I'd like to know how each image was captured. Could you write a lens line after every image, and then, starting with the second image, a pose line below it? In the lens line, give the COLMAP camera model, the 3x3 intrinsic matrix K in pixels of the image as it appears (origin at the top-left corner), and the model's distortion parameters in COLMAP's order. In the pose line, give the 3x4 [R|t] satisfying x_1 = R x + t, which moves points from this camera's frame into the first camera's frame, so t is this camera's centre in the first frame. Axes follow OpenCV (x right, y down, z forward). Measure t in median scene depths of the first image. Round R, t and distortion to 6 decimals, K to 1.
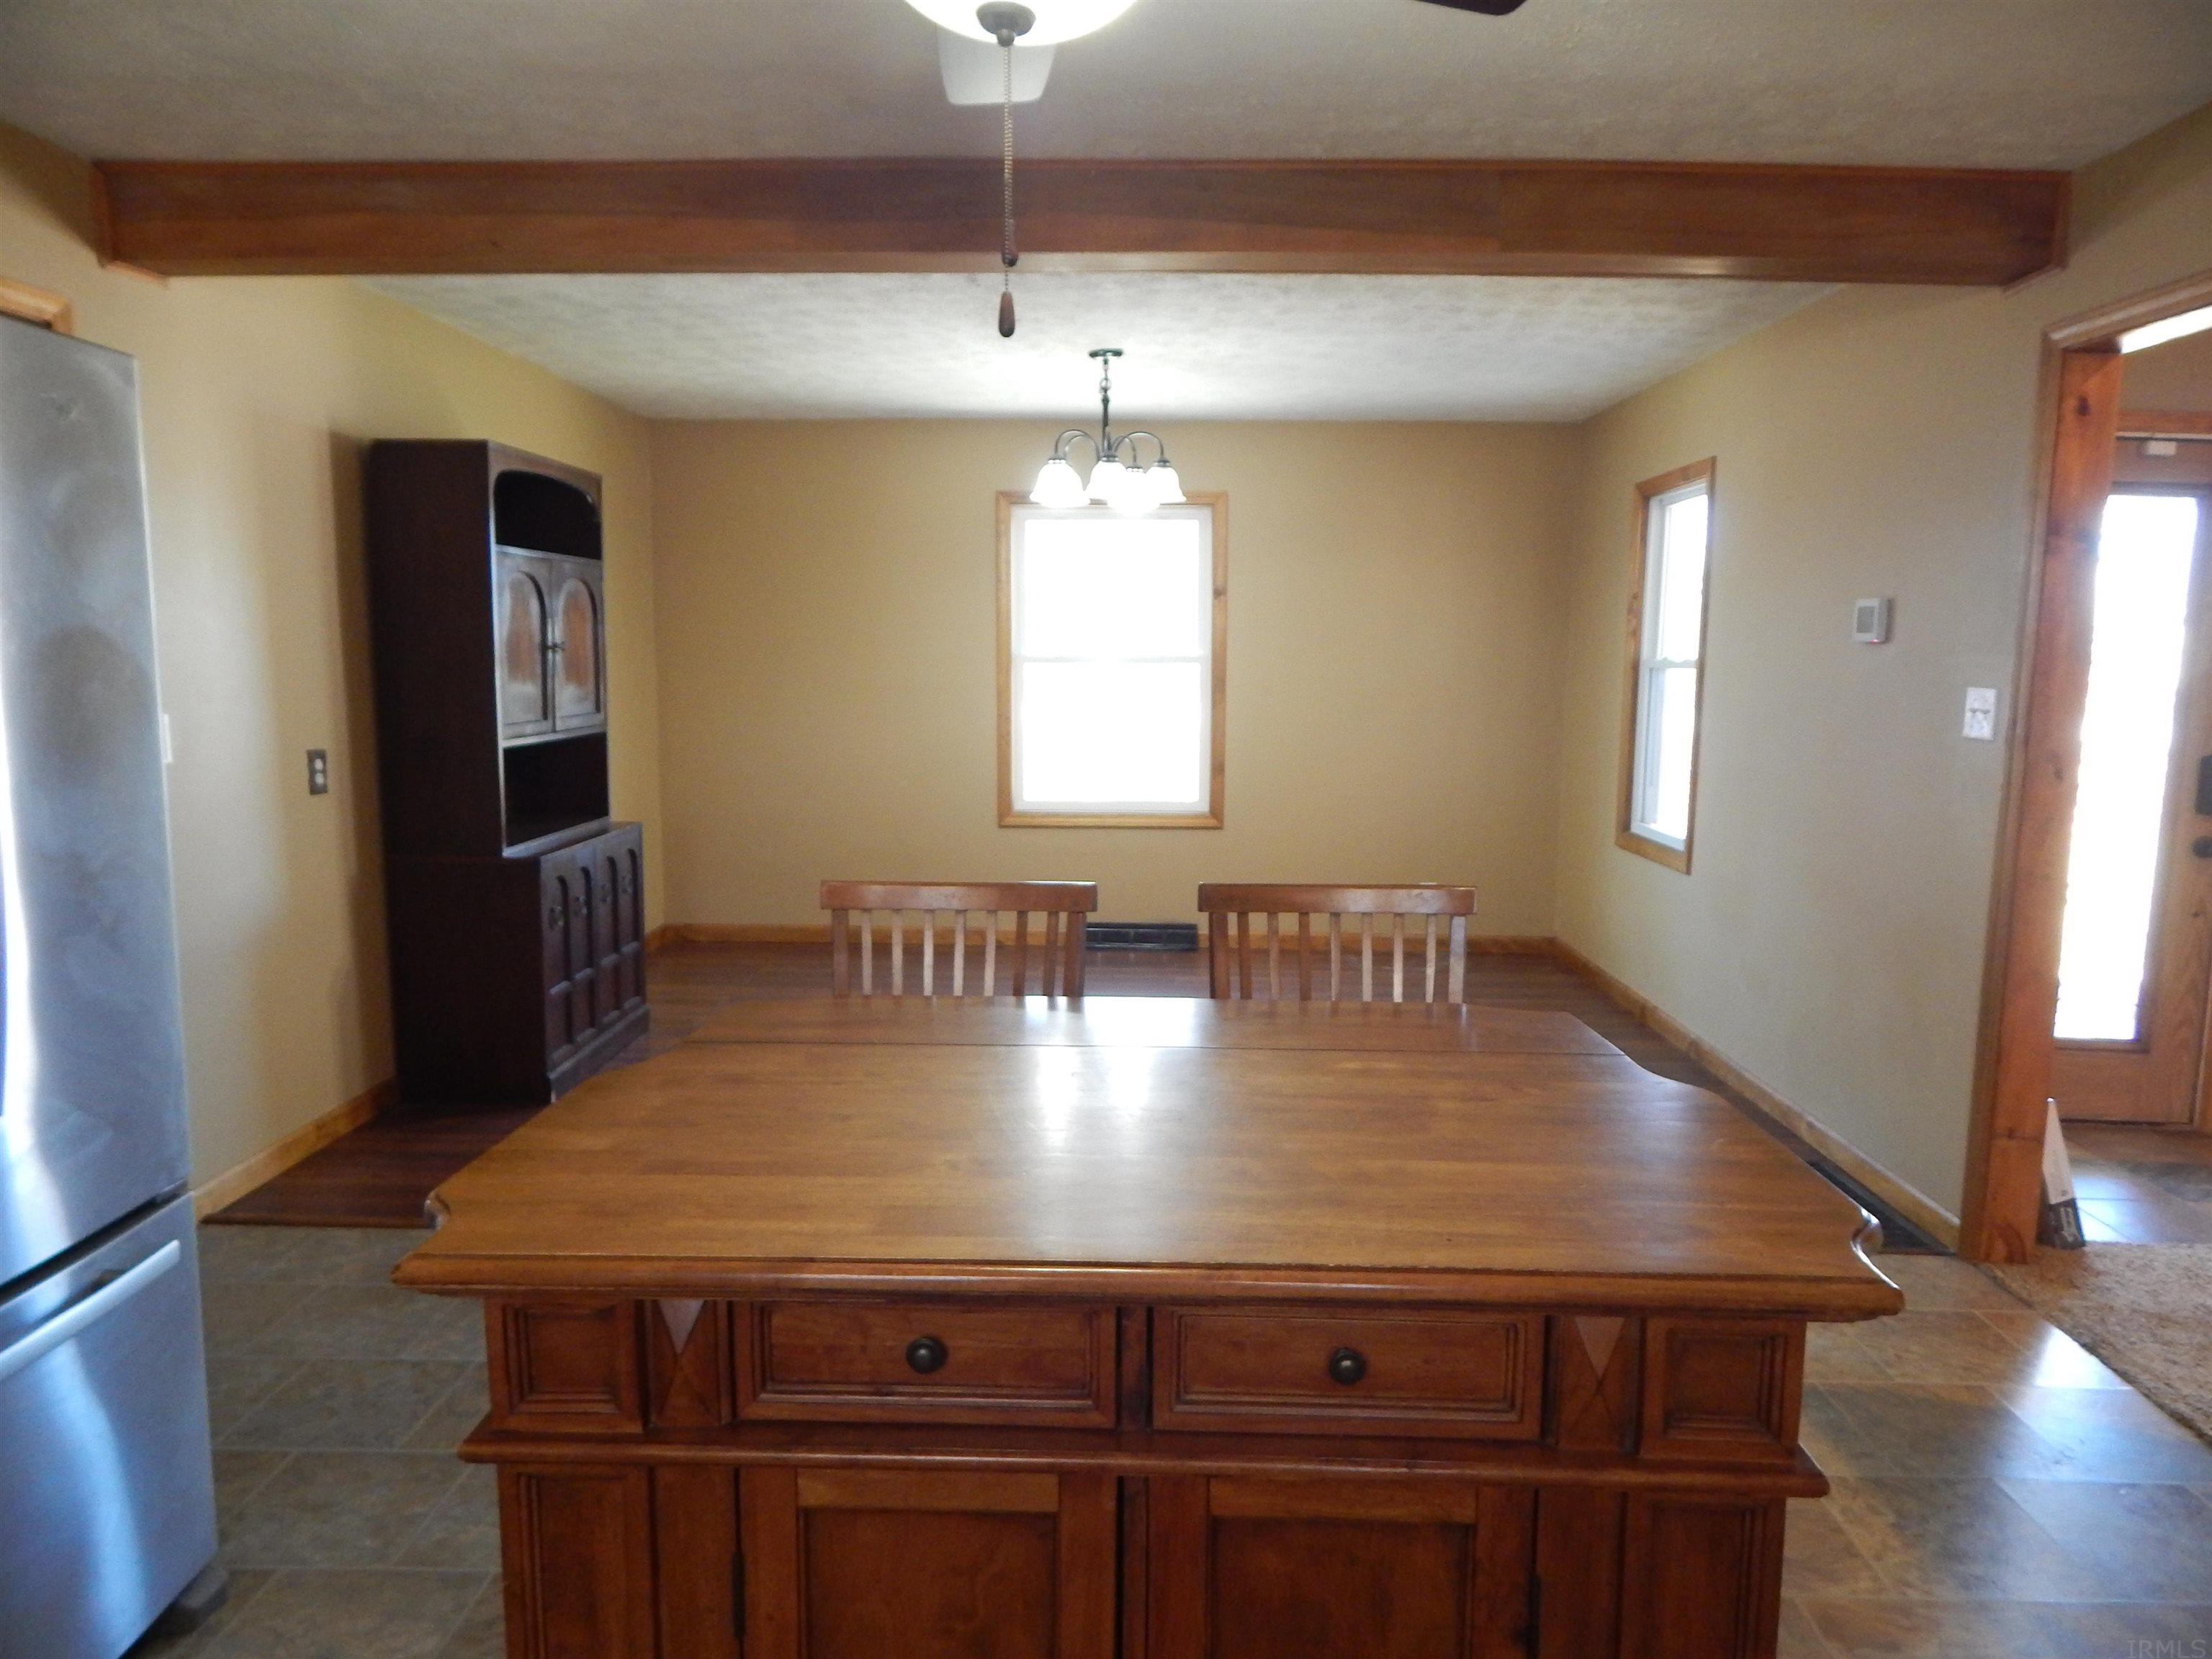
lens RADIAL K [[1466.1, 0, 1103.1], [0, 1466.1, 830.9], [0, 0, 1]] dist [0.014655, -0.008697]
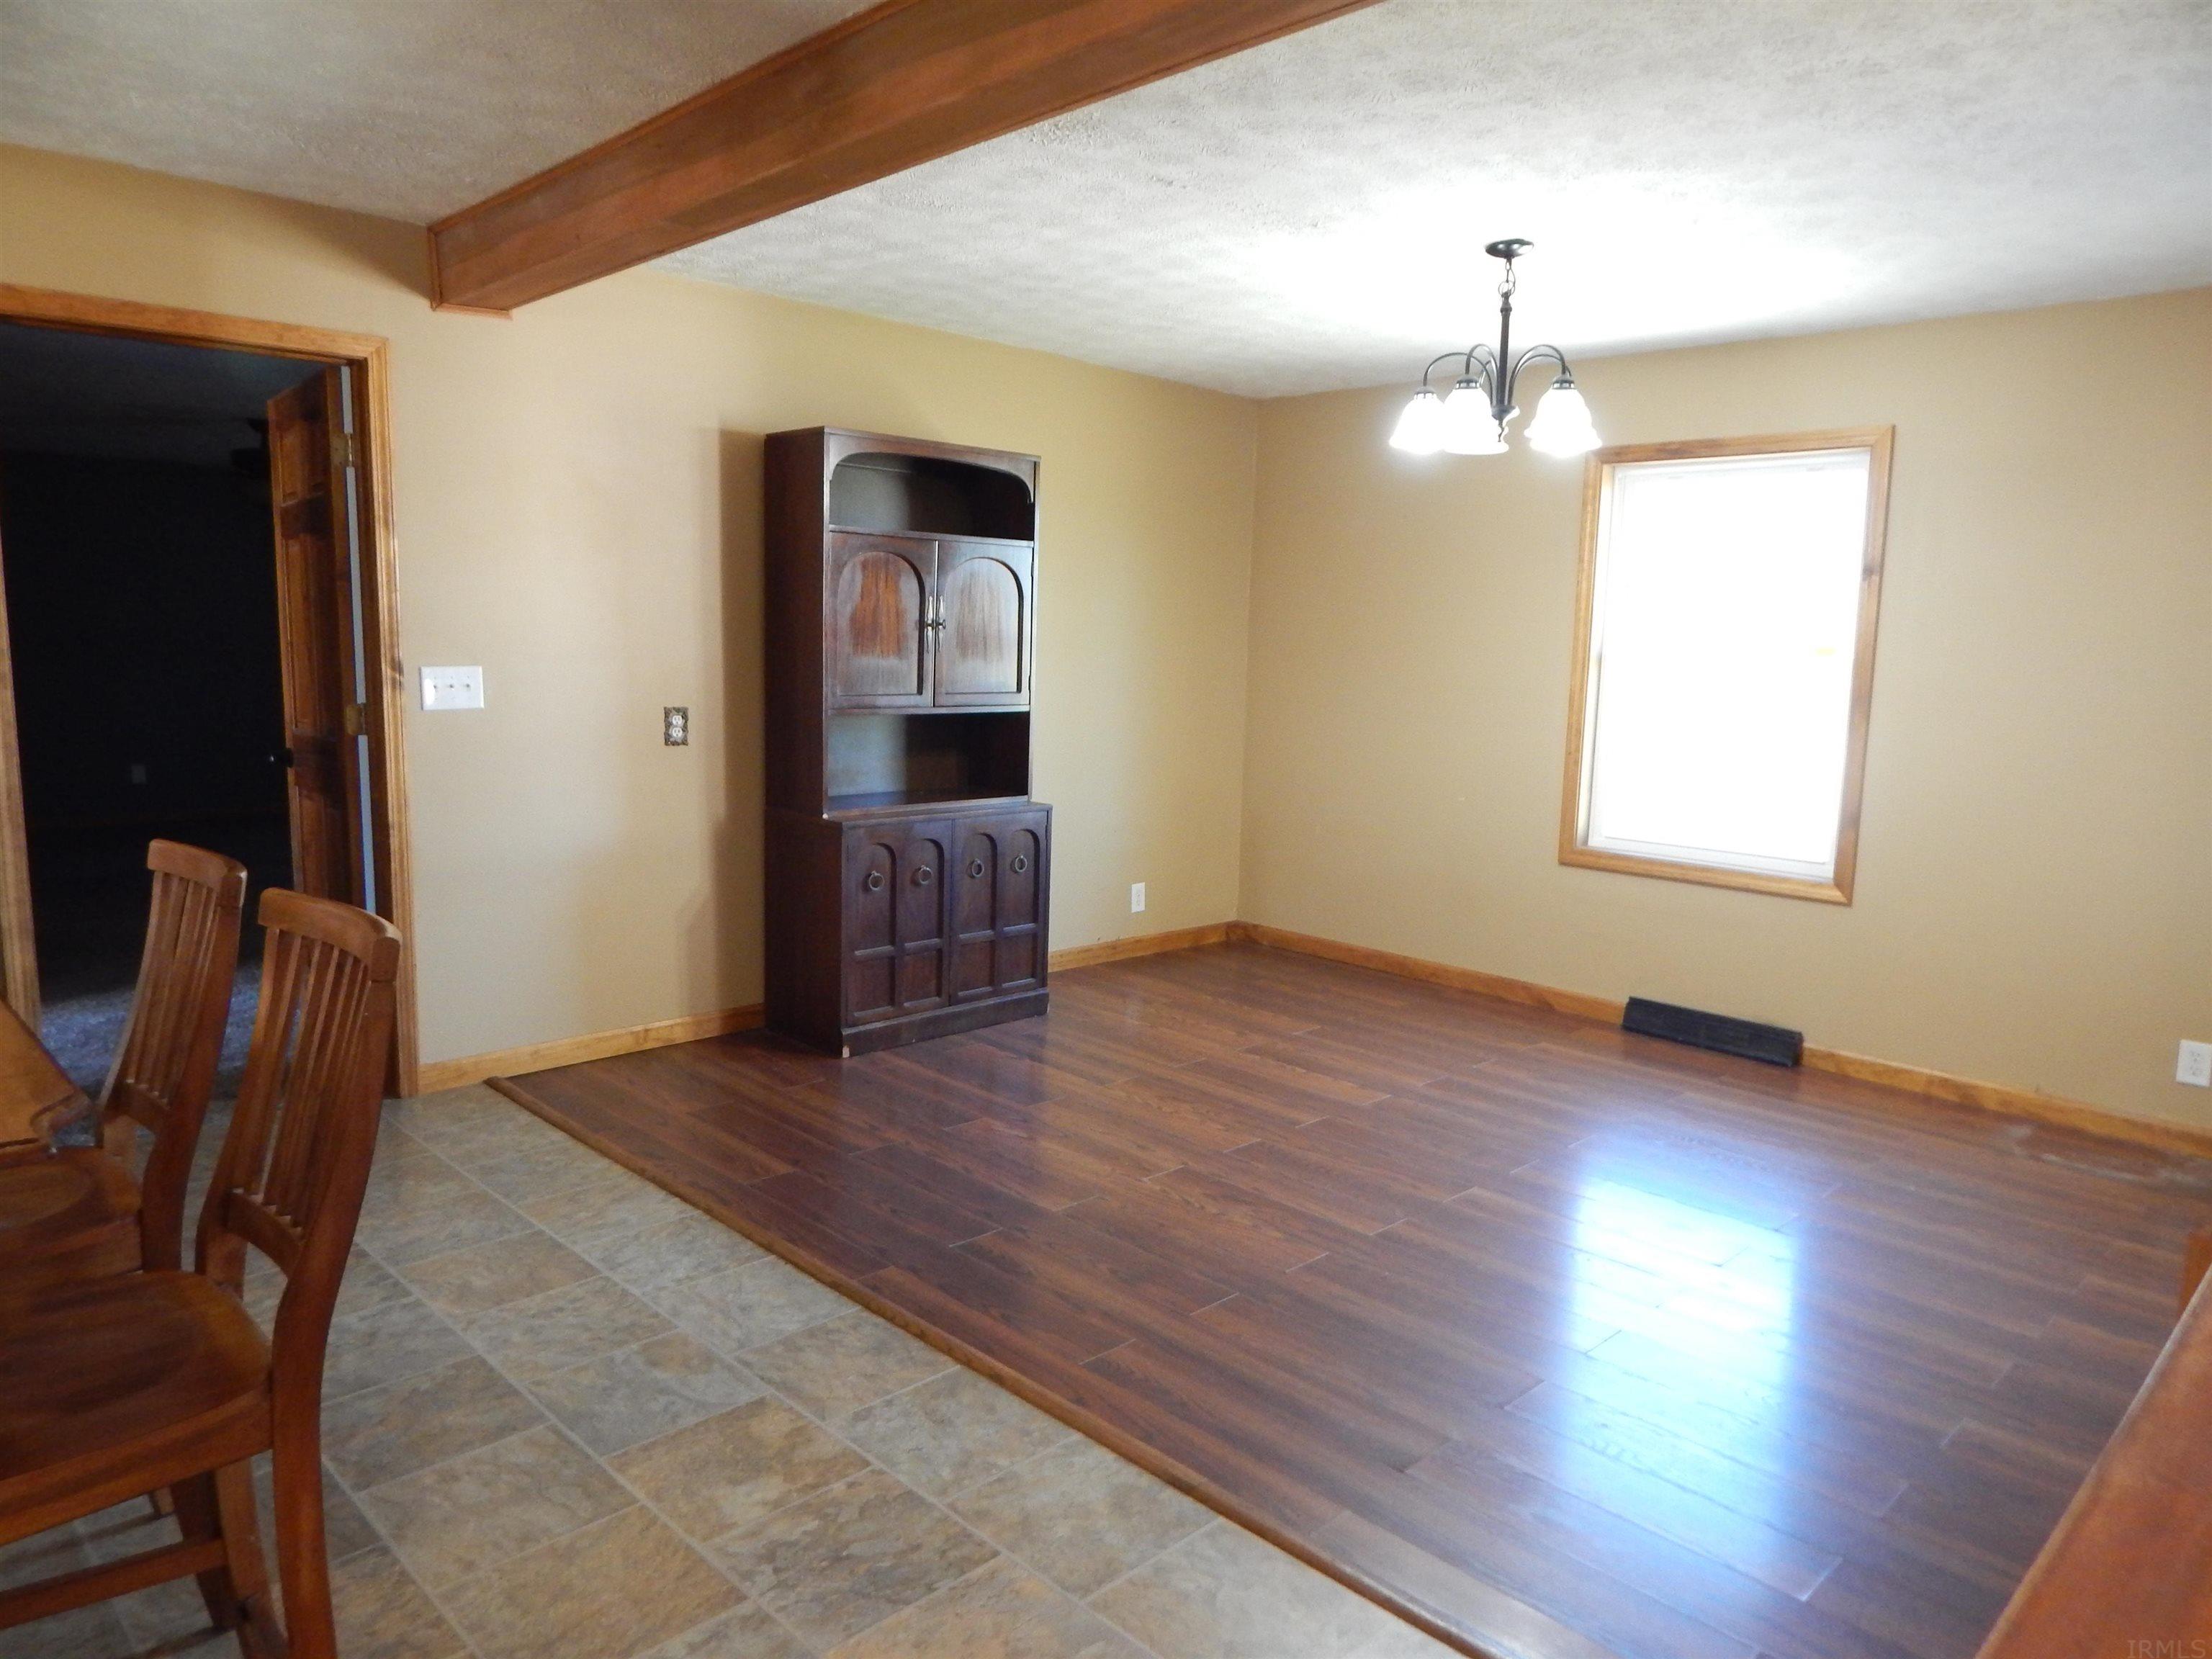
lens RADIAL K [[1466.1, 0, 1109.0], [0, 1466.1, 831.3], [0, 0, 1]] dist [0.014655, -0.008697]
pose [[0.710761, 0.107916, -0.695106, 0.451335], [-0.111579, 0.992948, 0.040064, -0.036656], [0.694528, 0.049083, 0.717790, 0.354117]]
